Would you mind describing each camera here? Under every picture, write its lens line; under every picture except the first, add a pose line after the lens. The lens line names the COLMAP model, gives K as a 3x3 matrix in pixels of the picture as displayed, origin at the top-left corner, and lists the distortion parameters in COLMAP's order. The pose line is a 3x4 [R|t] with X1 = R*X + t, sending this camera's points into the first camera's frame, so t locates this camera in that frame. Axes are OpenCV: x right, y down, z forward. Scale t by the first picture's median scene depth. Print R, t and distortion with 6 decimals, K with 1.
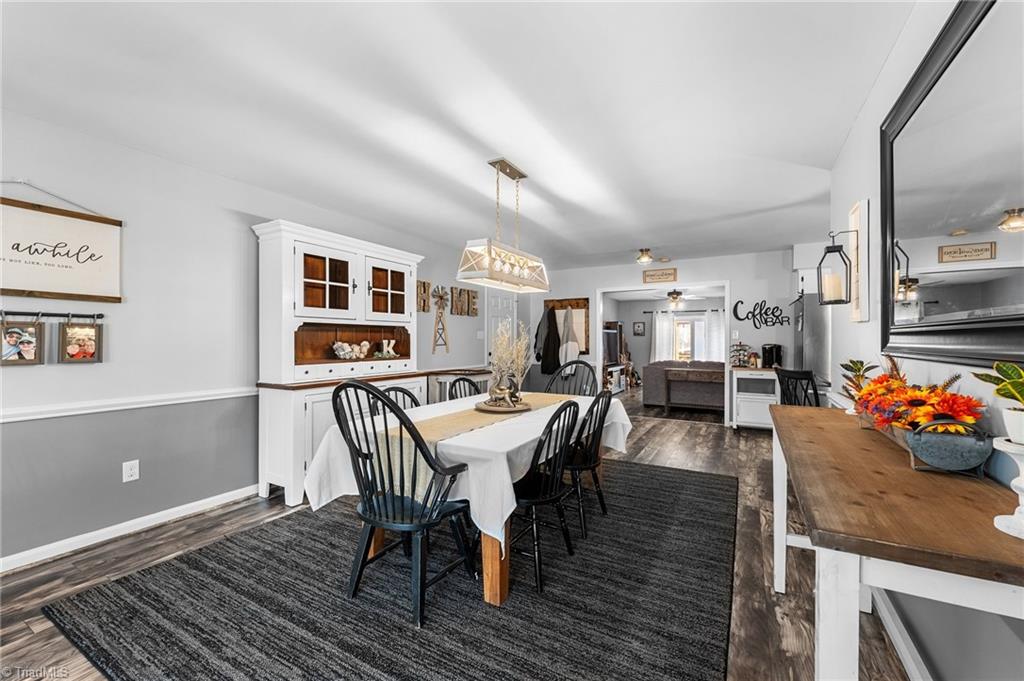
lens RADIAL K [[419.4, 0, 510.9], [0, 419.4, 338.4], [0, 0, 1]] dist [-0.000302, 0.000049]
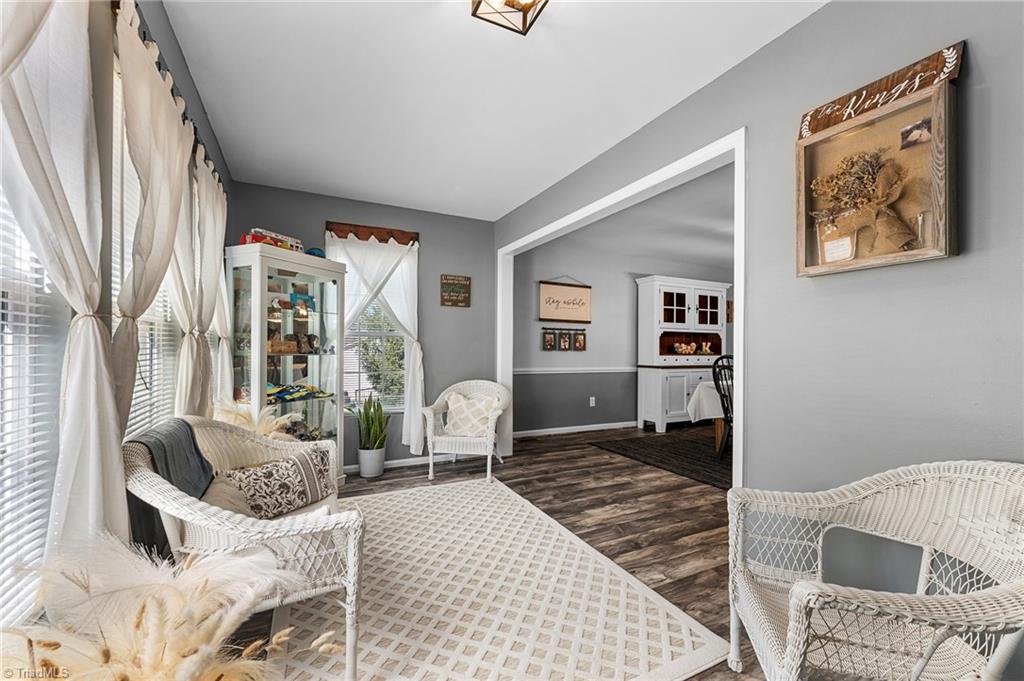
lens RADIAL K [[419.4, 0, 514.0], [0, 419.4, 346.8], [0, 0, 1]] dist [-0.000302, 0.000049]
pose [[0.831051, 0.004126, -0.556181, -0.035575], [-0.004780, 0.999989, 0.000276, 0.027386], [0.556176, 0.002430, 0.831061, -0.768137]]
